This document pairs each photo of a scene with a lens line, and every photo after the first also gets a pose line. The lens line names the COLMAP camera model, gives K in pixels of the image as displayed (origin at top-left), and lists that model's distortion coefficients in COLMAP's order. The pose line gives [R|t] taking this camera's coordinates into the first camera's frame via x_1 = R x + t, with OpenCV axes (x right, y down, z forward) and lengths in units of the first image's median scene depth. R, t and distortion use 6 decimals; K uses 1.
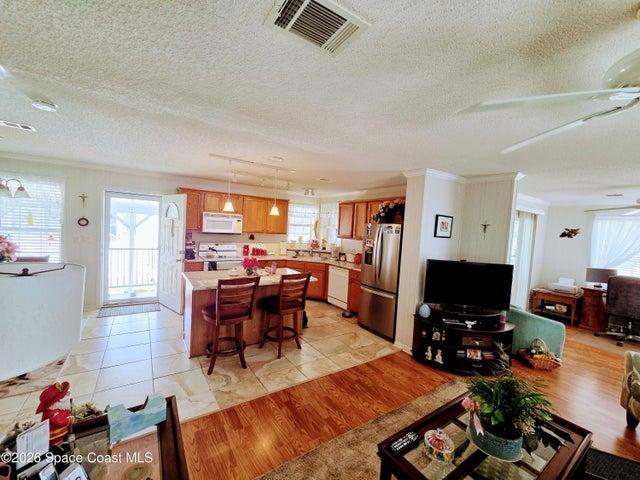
lens RADIAL K [[260.8, 0, 317.1], [0, 260.8, 239.8], [0, 0, 1]] dist [0.004596, 0.000447]
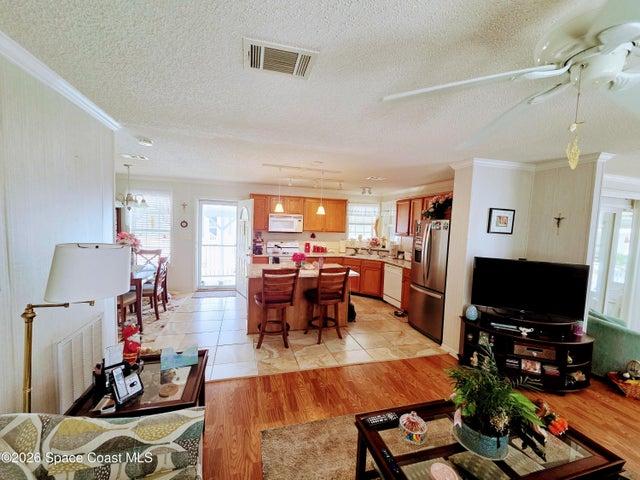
lens RADIAL K [[260.8, 0, 317.4], [0, 260.8, 239.3], [0, 0, 1]] dist [0.004596, 0.000447]
pose [[0.952405, -0.001379, -0.304832, 0.158751], [0.000561, 0.999996, -0.002770, 0.013230], [0.304835, 0.002468, 0.952402, -0.042987]]
